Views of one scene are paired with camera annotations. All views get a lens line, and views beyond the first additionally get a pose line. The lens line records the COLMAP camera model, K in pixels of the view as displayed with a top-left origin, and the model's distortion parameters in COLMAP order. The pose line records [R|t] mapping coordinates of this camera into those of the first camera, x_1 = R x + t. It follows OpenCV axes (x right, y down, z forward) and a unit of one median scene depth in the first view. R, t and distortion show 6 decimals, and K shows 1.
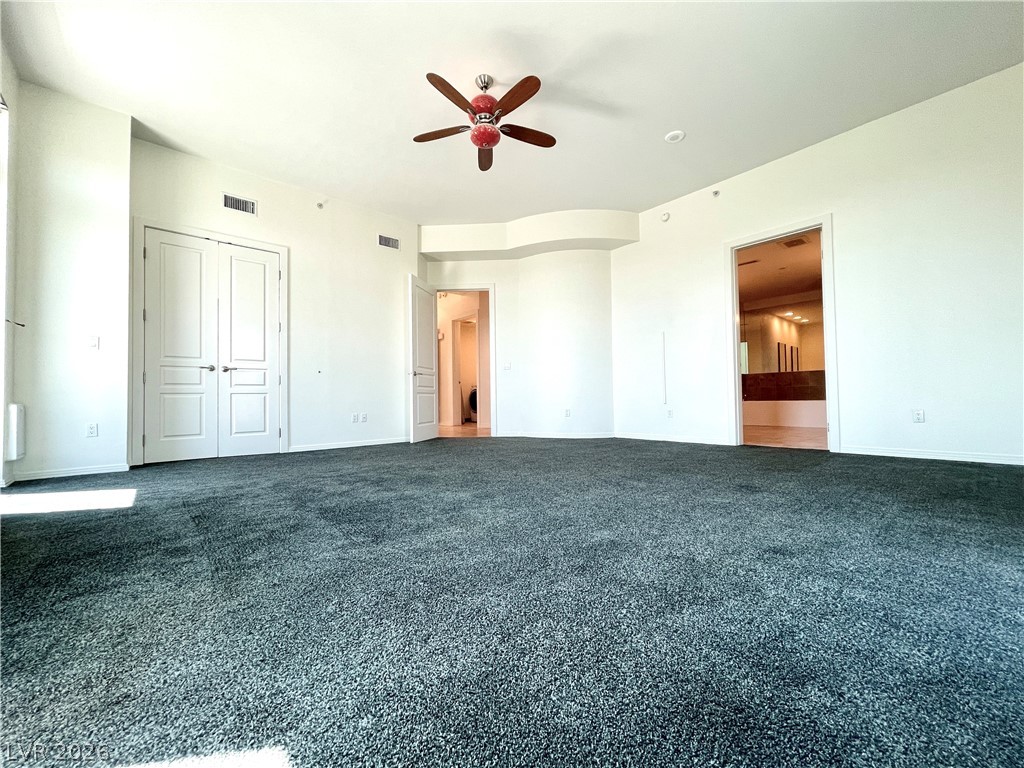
lens RADIAL K [[410.9, 0, 513.9], [0, 410.9, 386.2], [0, 0, 1]] dist [-0.007279, 0.000811]
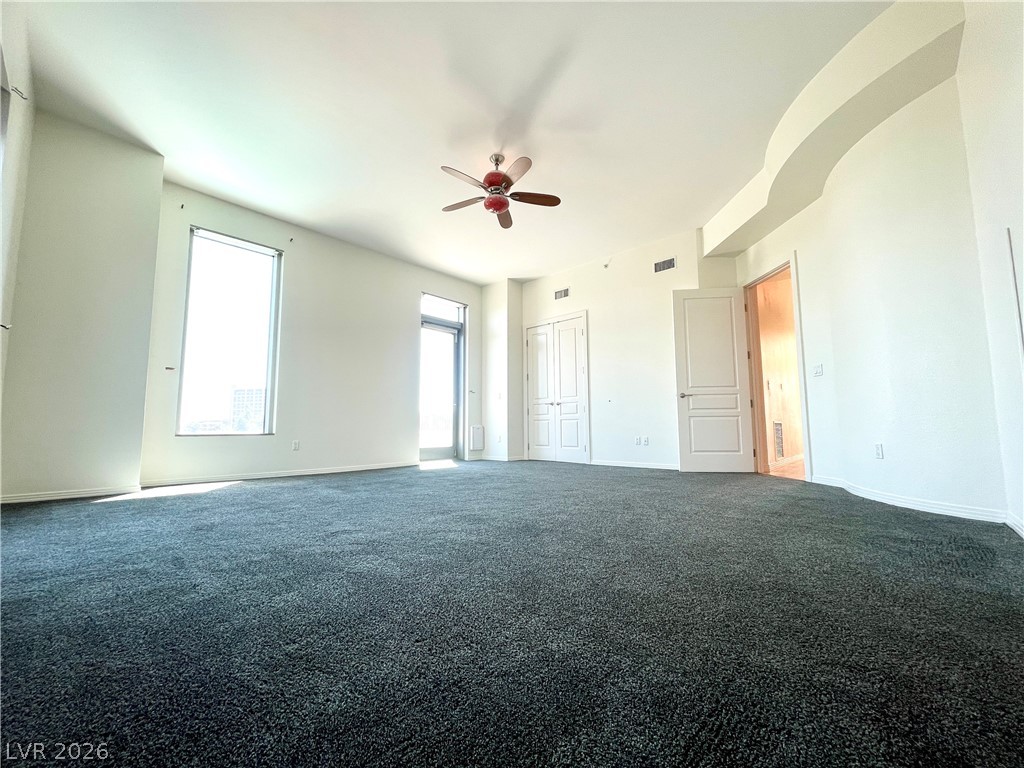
lens RADIAL K [[410.9, 0, 513.4], [0, 410.9, 387.4], [0, 0, 1]] dist [-0.007279, 0.000811]
pose [[0.083781, -0.083379, -0.992990, 0.686025], [0.035521, 0.996110, -0.080644, 0.012989], [0.995851, -0.028515, 0.086416, 0.592084]]
